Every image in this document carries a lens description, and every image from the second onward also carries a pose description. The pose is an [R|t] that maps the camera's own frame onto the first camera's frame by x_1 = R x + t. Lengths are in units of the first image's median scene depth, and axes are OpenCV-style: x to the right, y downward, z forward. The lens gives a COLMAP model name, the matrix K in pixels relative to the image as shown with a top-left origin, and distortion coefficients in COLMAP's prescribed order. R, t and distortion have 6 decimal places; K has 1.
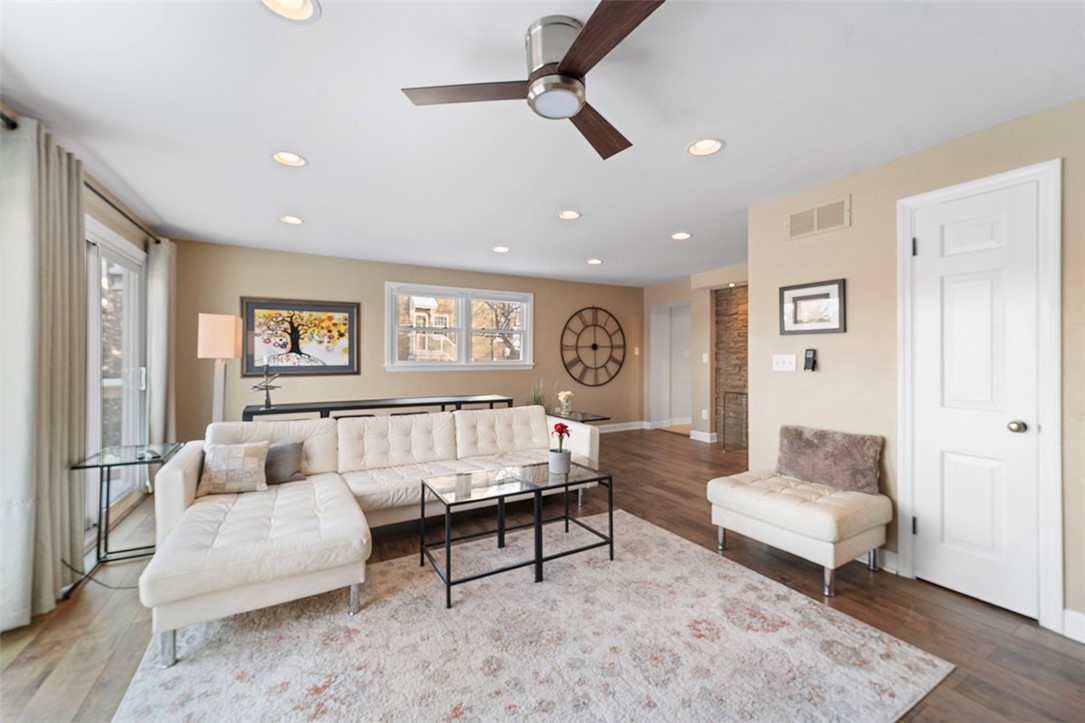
lens RADIAL K [[435.7, 0, 544.8], [0, 435.7, 352.5], [0, 0, 1]] dist [0.001993, -0.001171]
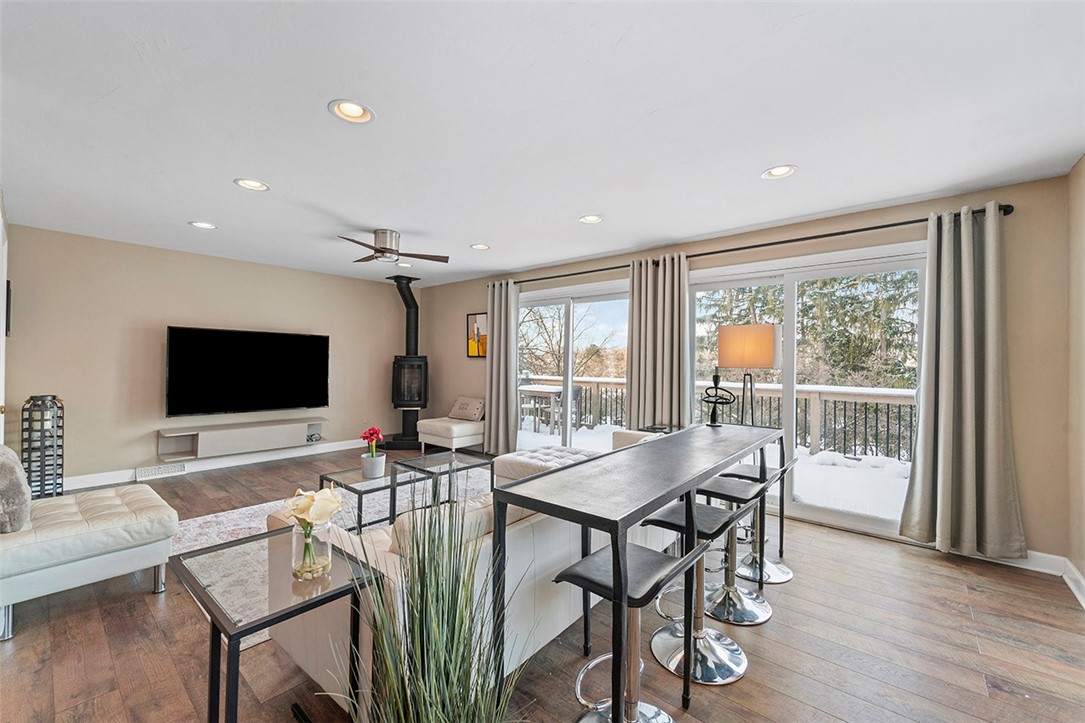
lens RADIAL K [[435.7, 0, 541.0], [0, 435.7, 362.9], [0, 0, 1]] dist [0.001993, -0.001171]
pose [[-0.941700, -0.019150, -0.335907, 0.011765], [-0.015972, 0.999798, -0.012223, 0.017508], [0.336074, -0.006145, -0.941816, 1.957173]]
